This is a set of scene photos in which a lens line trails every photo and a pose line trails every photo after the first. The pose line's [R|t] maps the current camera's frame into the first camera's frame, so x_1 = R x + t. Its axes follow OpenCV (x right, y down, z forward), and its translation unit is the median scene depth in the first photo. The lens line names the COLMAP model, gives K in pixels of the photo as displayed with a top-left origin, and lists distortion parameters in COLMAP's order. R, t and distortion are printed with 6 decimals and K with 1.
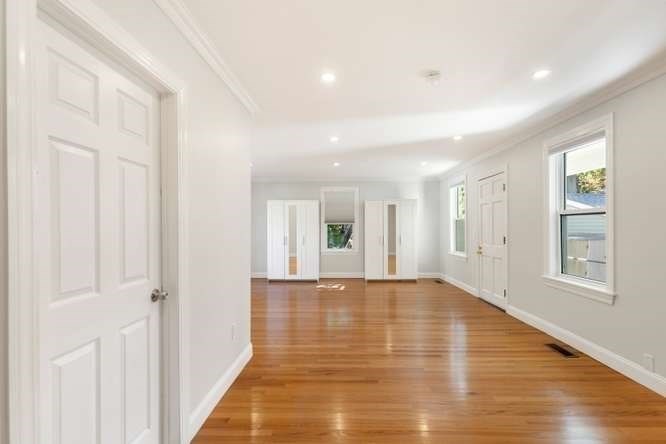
lens RADIAL K [[299.0, 0, 334.0], [0, 299.0, 225.1], [0, 0, 1]] dist [0.004021, 0.000308]
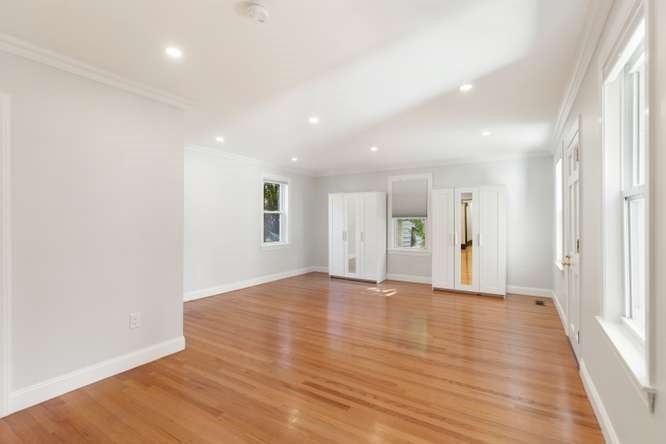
lens RADIAL K [[299.0, 0, 334.0], [0, 299.0, 225.1], [0, 0, 1]] dist [0.004021, 0.000308]
pose [[0.859086, 0.011774, -0.511696, 0.292128], [-0.001474, 0.999788, 0.020532, -0.002320], [0.511830, -0.016884, 0.858921, 0.169717]]
